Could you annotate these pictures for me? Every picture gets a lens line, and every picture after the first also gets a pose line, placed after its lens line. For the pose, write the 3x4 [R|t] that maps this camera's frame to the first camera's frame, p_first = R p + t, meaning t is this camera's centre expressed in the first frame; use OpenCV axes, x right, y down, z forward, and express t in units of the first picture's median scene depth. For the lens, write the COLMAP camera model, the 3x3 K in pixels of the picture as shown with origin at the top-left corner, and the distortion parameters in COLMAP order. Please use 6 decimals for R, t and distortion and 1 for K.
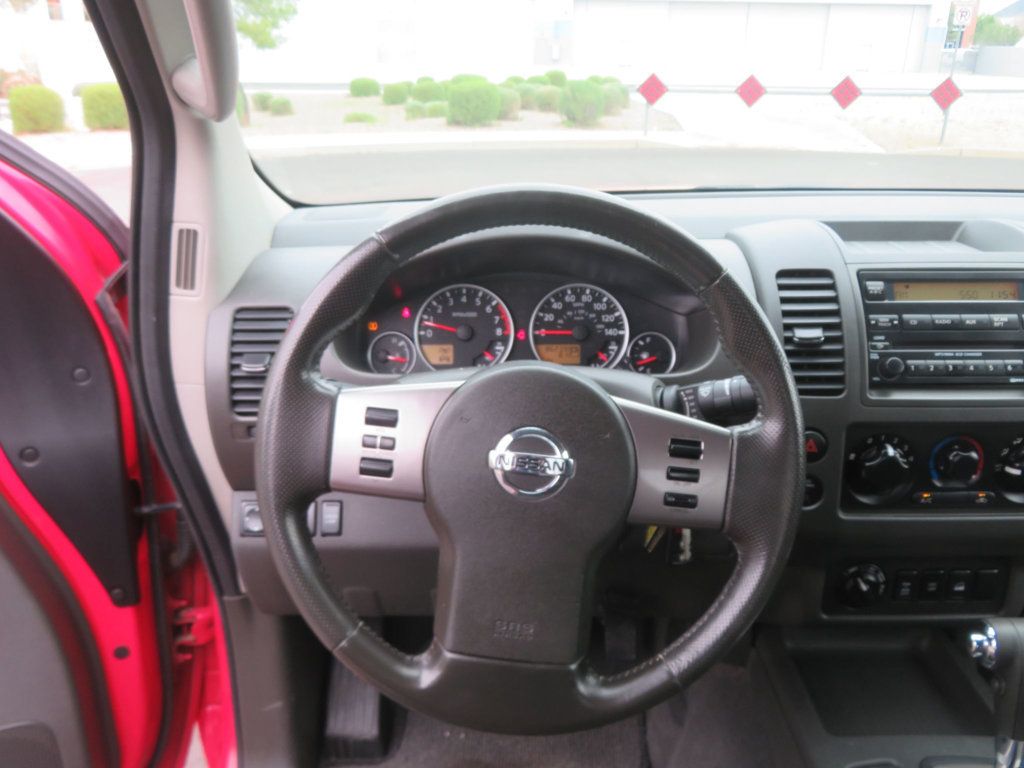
lens RADIAL K [[846.9, 0, 487.1], [0, 846.9, 379.0], [0, 0, 1]] dist [-0.058924, 0.040625]
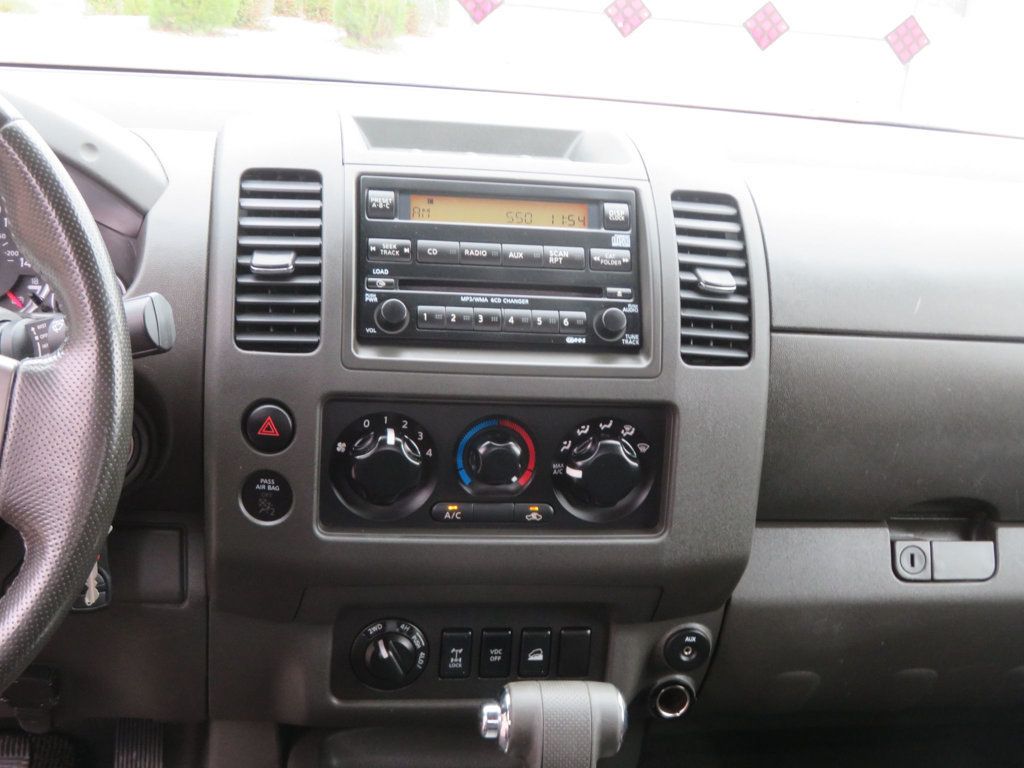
lens RADIAL K [[1356.3, 0, 525.9], [0, 1356.3, 386.0], [0, 0, 1]] dist [-0.022512, -0.048325]
pose [[0.980833, 0.032243, 0.192163, 0.372043], [-0.021586, 0.998124, -0.057298, 0.103262], [-0.193649, 0.052052, 0.979689, -0.097067]]
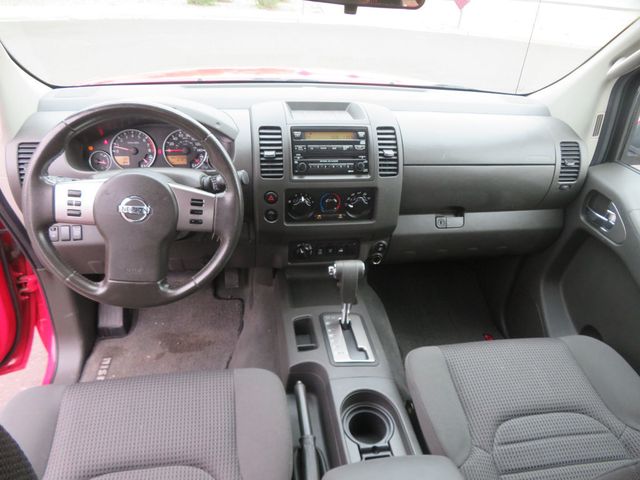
lens RADIAL K [[461.5, 0, 322.0], [0, 461.5, 240.6], [0, 0, 1]] dist [-0.003751, 0.002709]
pose [[0.982373, -0.040097, 0.182581, 0.271328], [0.004305, 0.981318, 0.192344, -0.061980], [-0.186882, -0.188167, 0.964193, -0.403454]]
